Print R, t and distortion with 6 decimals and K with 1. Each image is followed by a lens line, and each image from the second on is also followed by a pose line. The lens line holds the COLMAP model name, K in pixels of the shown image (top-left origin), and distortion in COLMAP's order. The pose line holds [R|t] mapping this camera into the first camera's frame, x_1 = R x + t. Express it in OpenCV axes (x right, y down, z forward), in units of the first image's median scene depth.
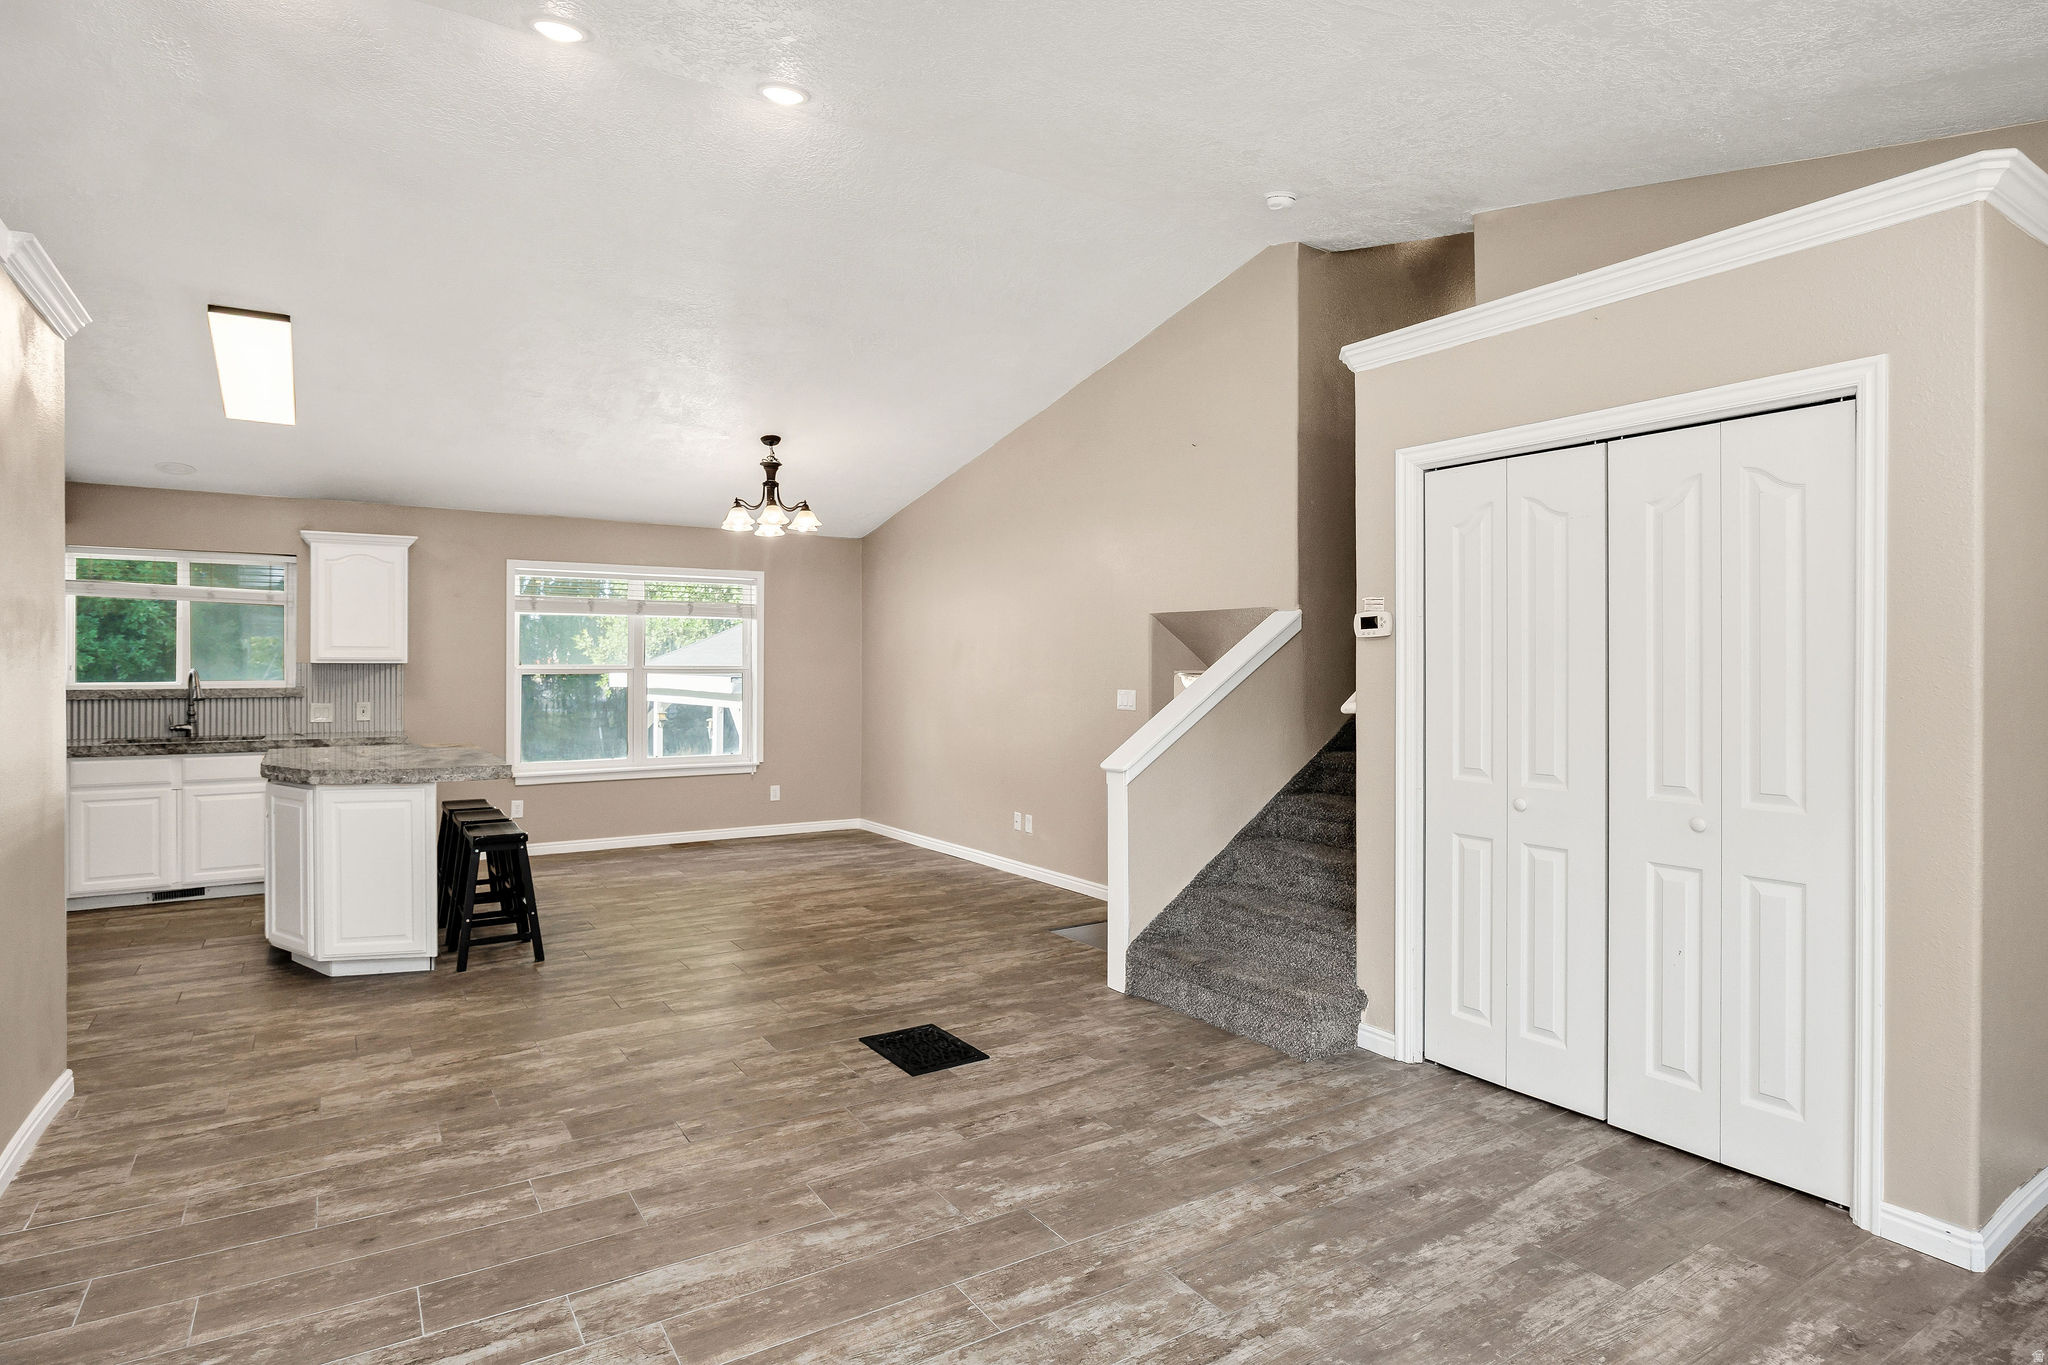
lens RADIAL K [[1054.6, 0, 986.3], [0, 1054.6, 668.9], [0, 0, 1]] dist [-0.005909, -0.001235]
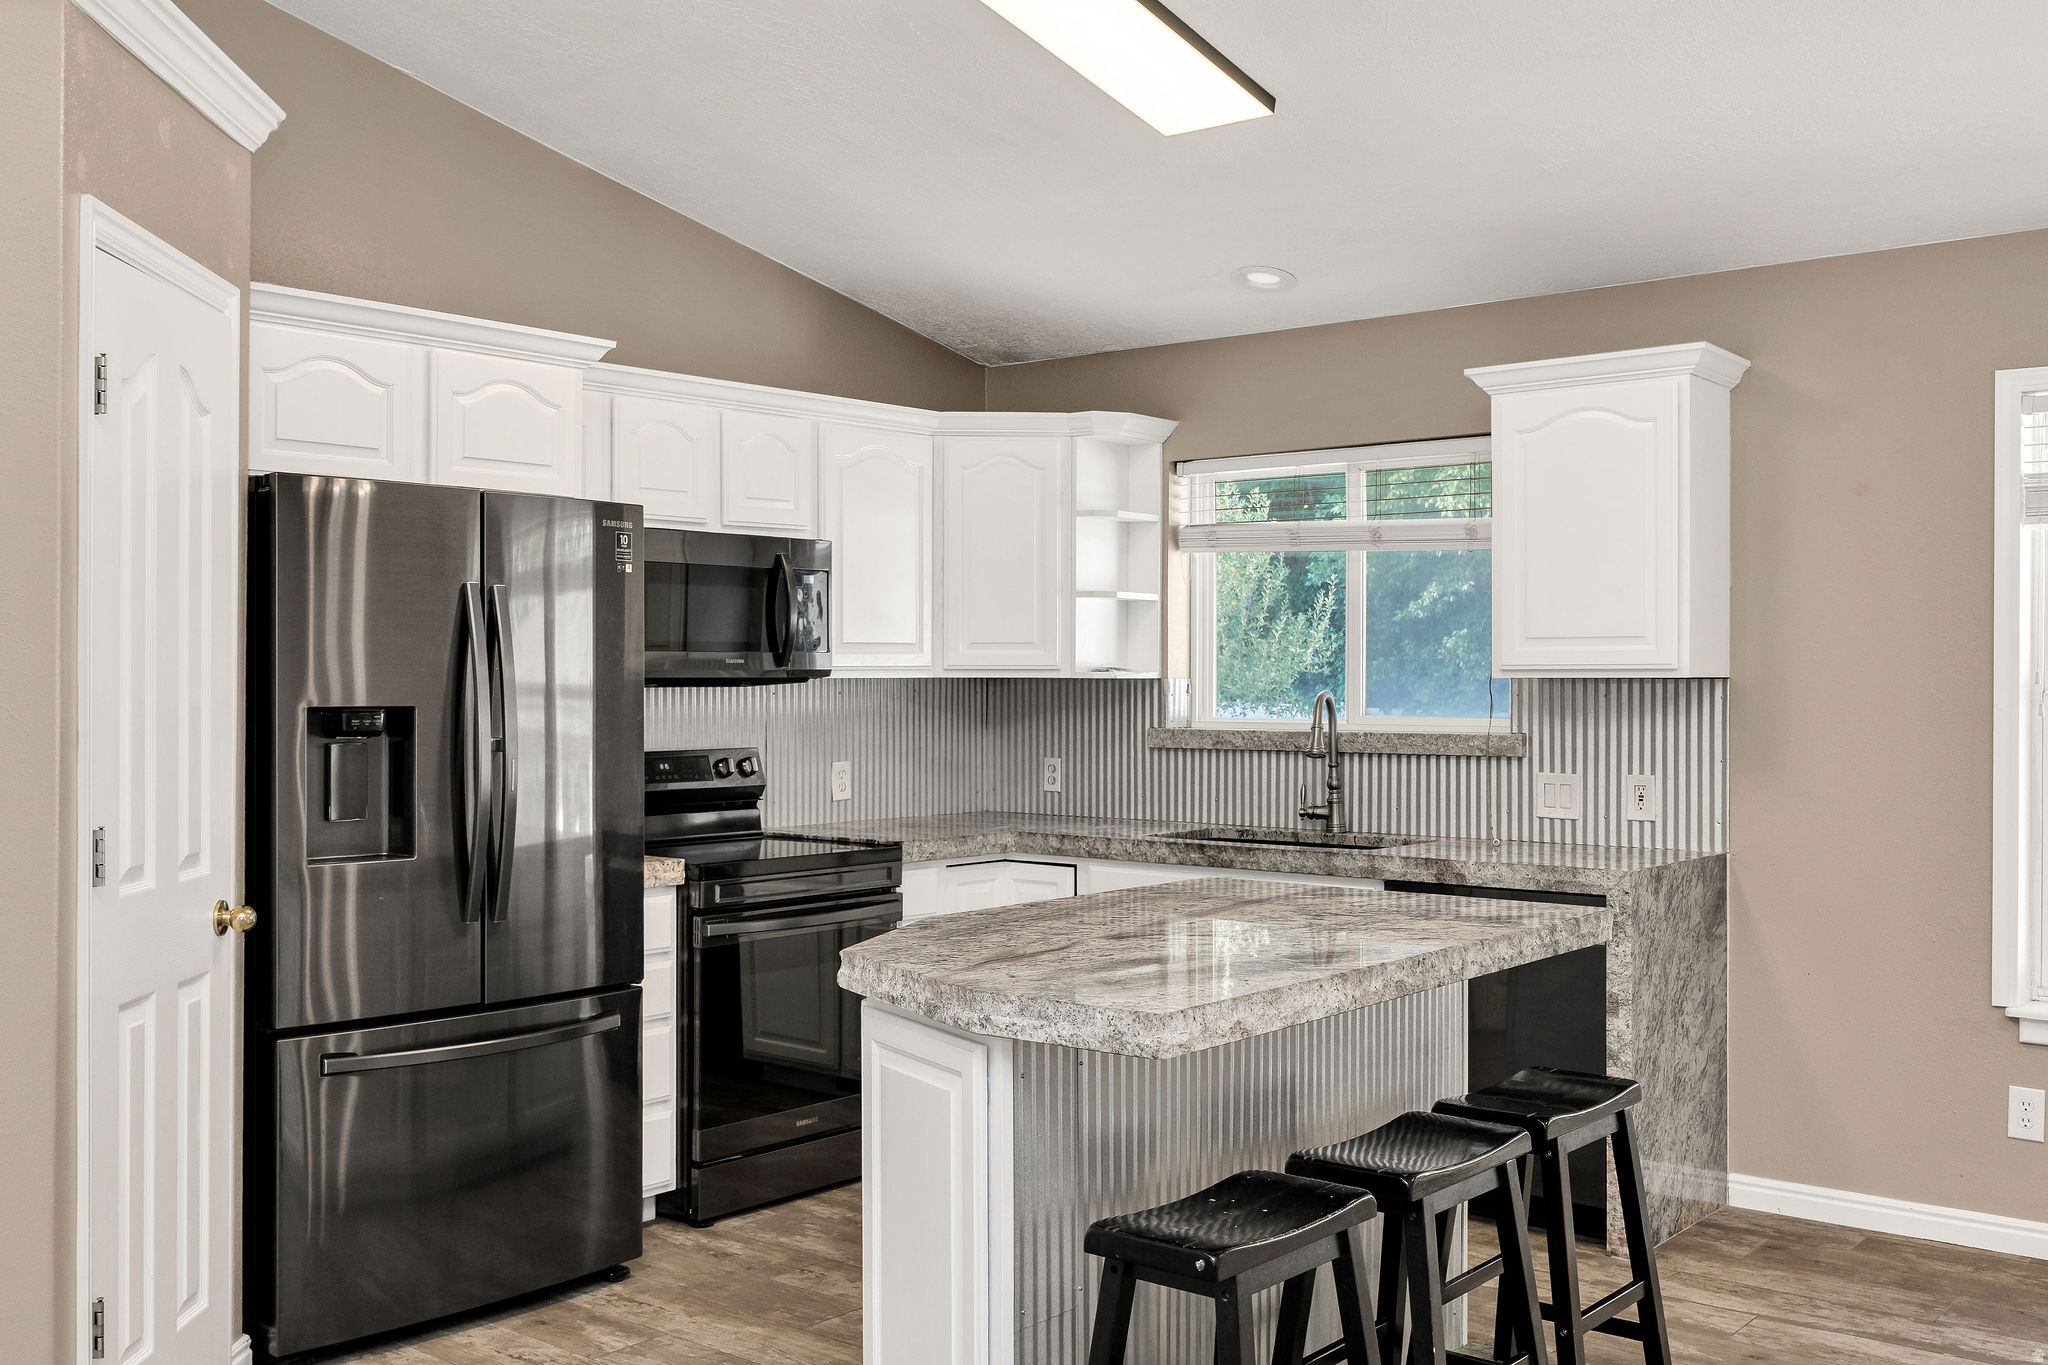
lens RADIAL K [[1951.9, 0, 1040.9], [0, 1951.9, 684.0], [0, 0, 1]] dist [0.003633, 0.000000]
pose [[0.325274, -0.000971, -0.945619, 0.079604], [-0.003259, 0.999992, -0.002148, -0.001650], [0.945614, 0.003781, 0.325269, 1.009211]]
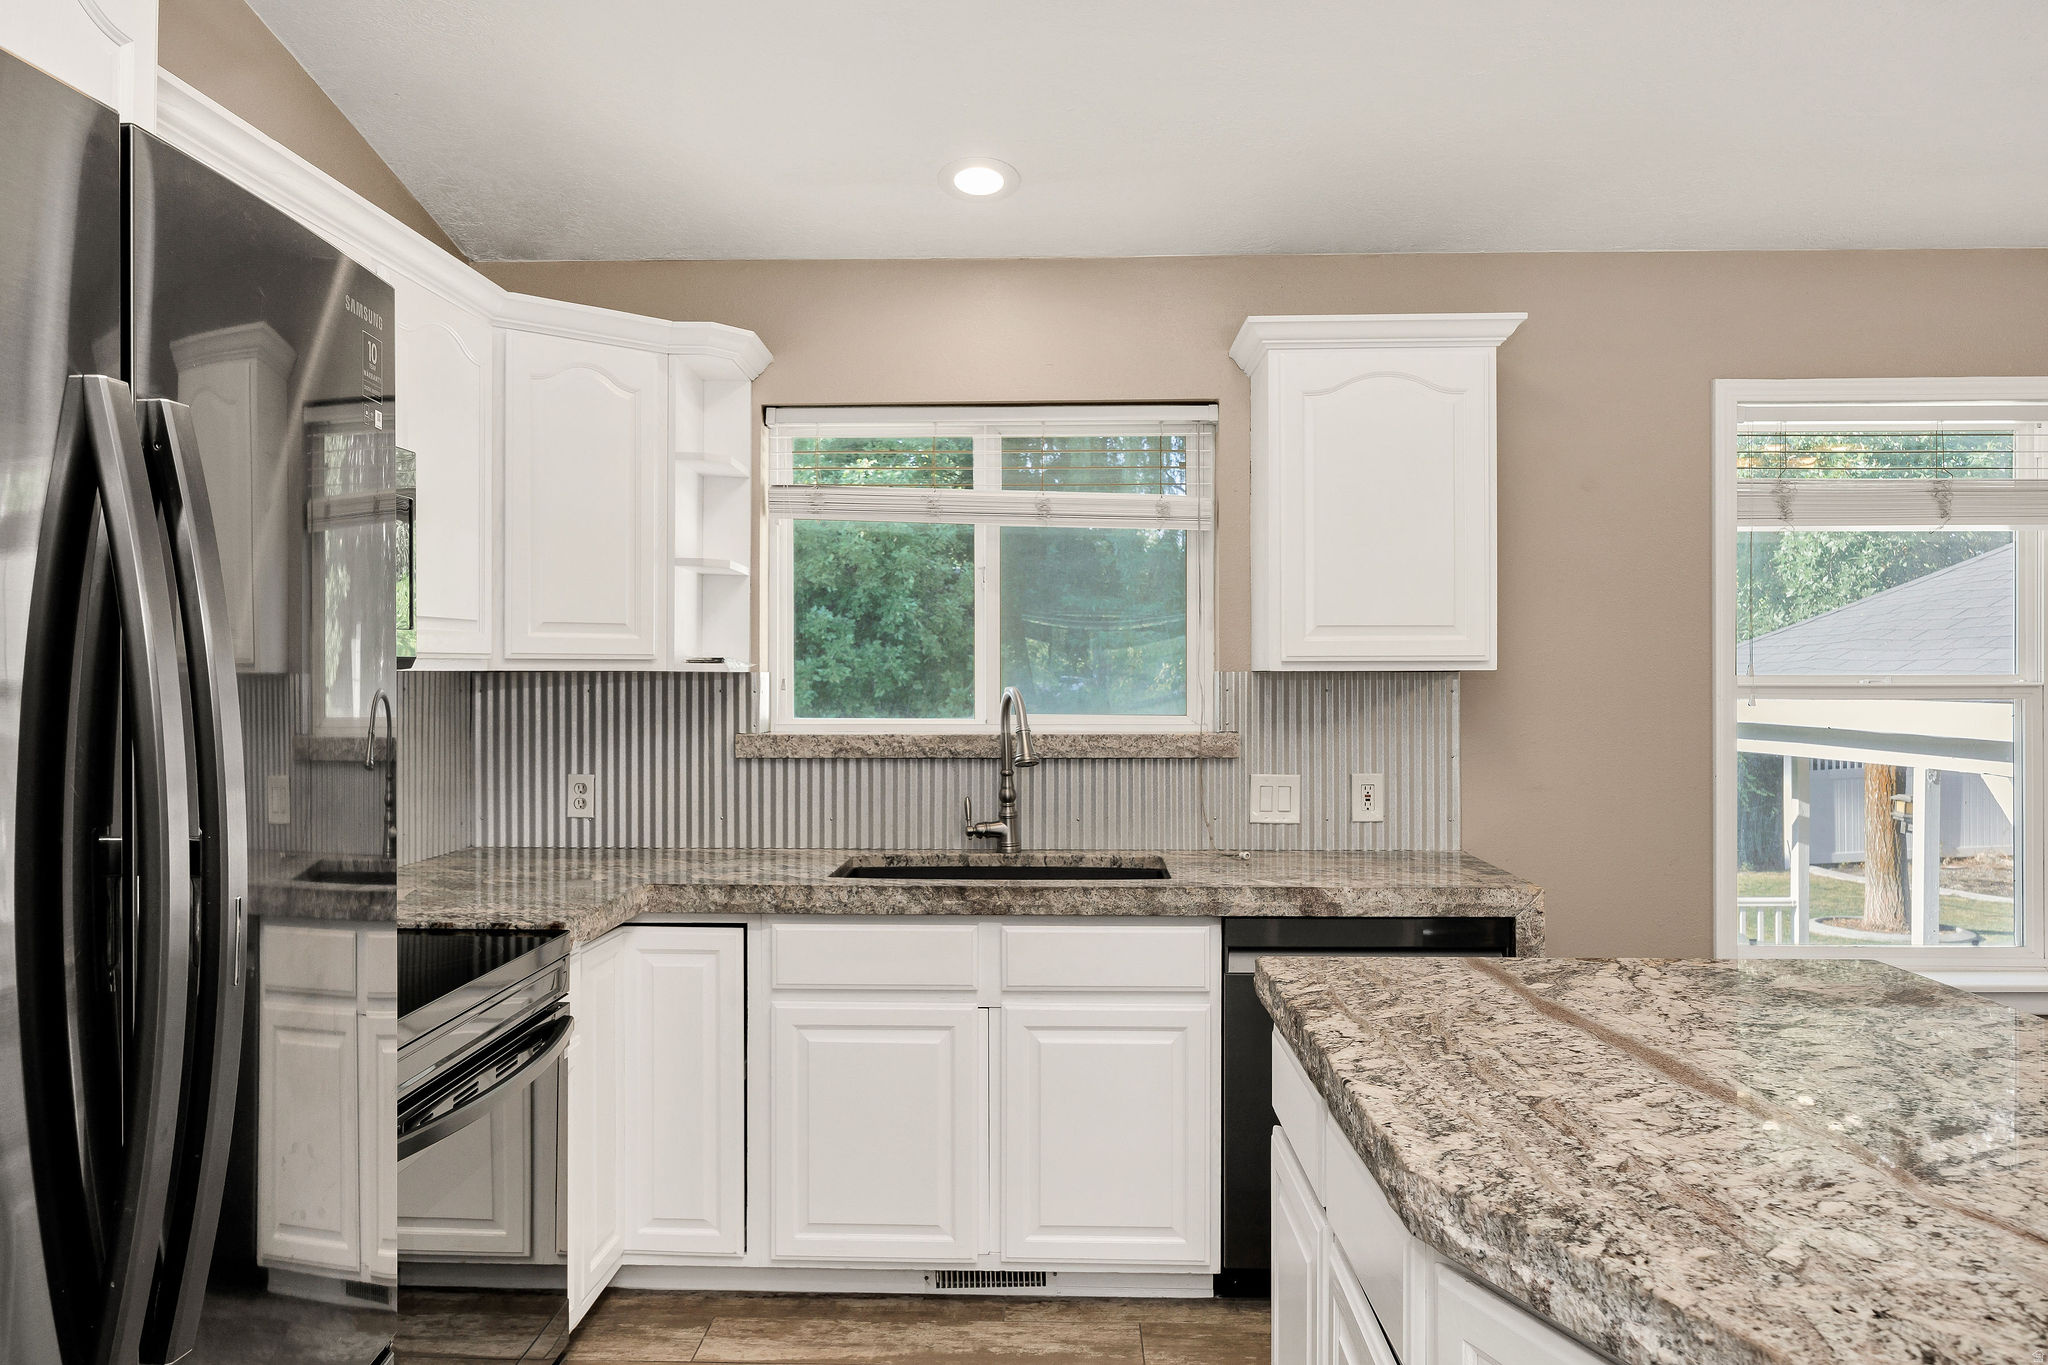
lens RADIAL K [[1419.4, 0, 1025.3], [0, 1419.4, 667.5], [0, 0, 1]] dist [-0.007395, 0.001434]
pose [[0.833099, -0.007036, -0.553079, -0.769634], [0.001281, 0.999941, -0.010791, -0.002610], [0.553123, 0.008282, 0.833059, 0.938868]]
